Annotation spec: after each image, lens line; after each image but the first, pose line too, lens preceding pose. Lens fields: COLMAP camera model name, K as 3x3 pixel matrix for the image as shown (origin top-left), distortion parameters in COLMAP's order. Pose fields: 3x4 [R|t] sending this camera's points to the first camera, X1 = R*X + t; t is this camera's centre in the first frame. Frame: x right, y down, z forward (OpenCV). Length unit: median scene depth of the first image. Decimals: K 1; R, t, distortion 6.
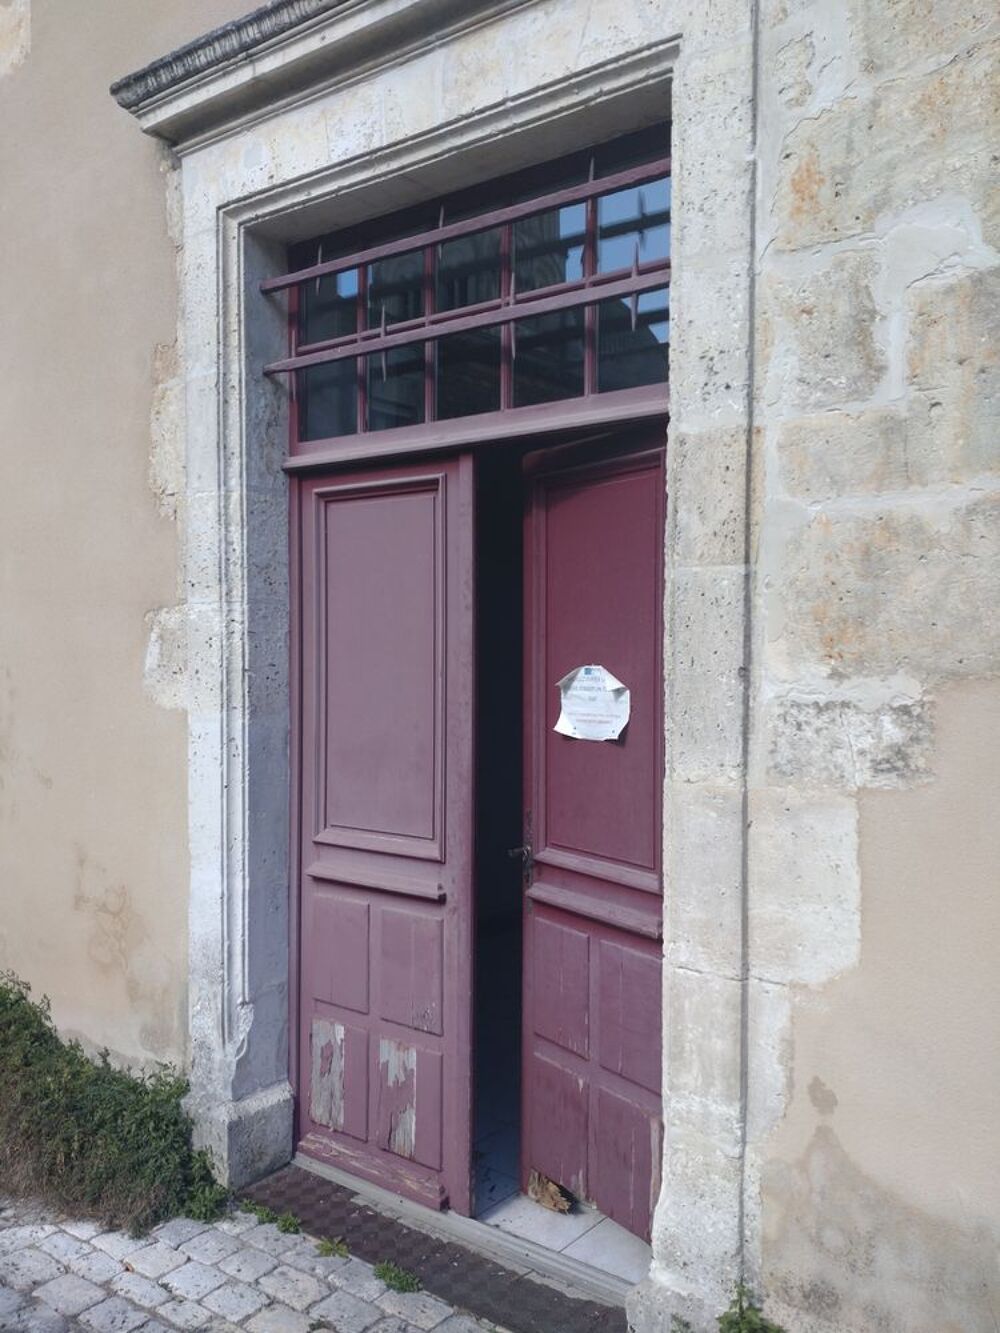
lens RADIAL K [[1085.7, 0, 505.6], [0, 1085.7, 663.1], [0, 0, 1]] dist [0.088060, -0.163087]
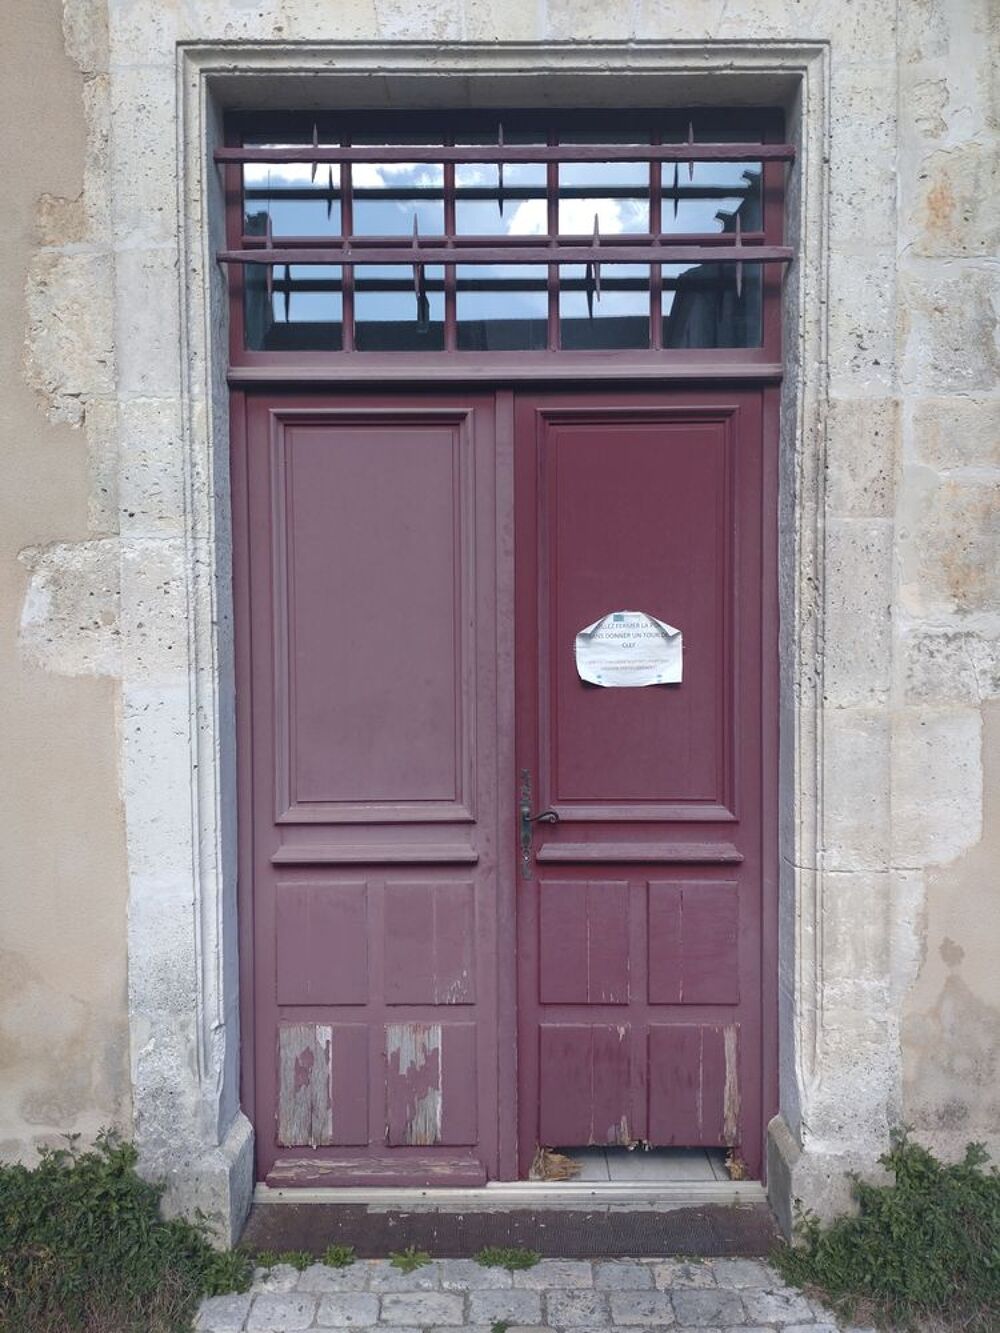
lens RADIAL K [[1094.6, 0, 495.7], [0, 1094.6, 662.0], [0, 0, 1]] dist [0.075161, -0.141197]
pose [[0.792943, -0.028461, 0.608630, -0.646036], [0.016729, 0.999549, 0.024945, 0.021153], [-0.609065, -0.009598, 0.793062, 0.245347]]
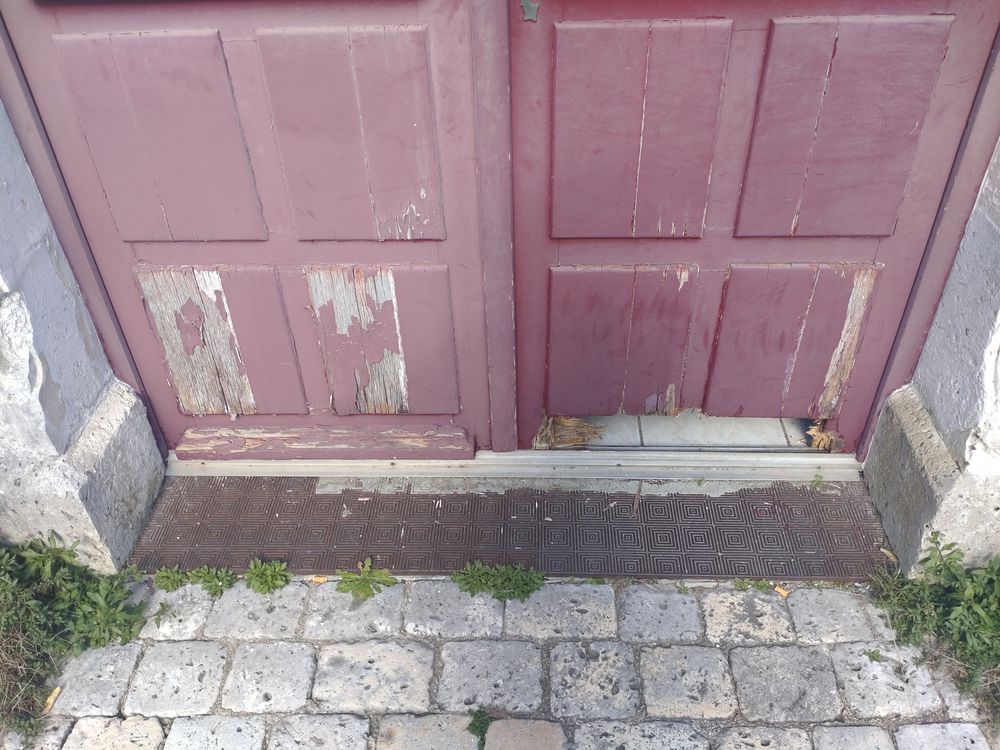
lens RADIAL K [[814.5, 0, 494.6], [0, 814.5, 368.9], [0, 0, 1]] dist [0.088060, -0.163087]
pose [[0.813721, -0.385347, 0.435161, -0.262027], [0.043178, 0.786662, 0.615872, 0.136314], [-0.579649, -0.482359, 0.656762, 0.700458]]
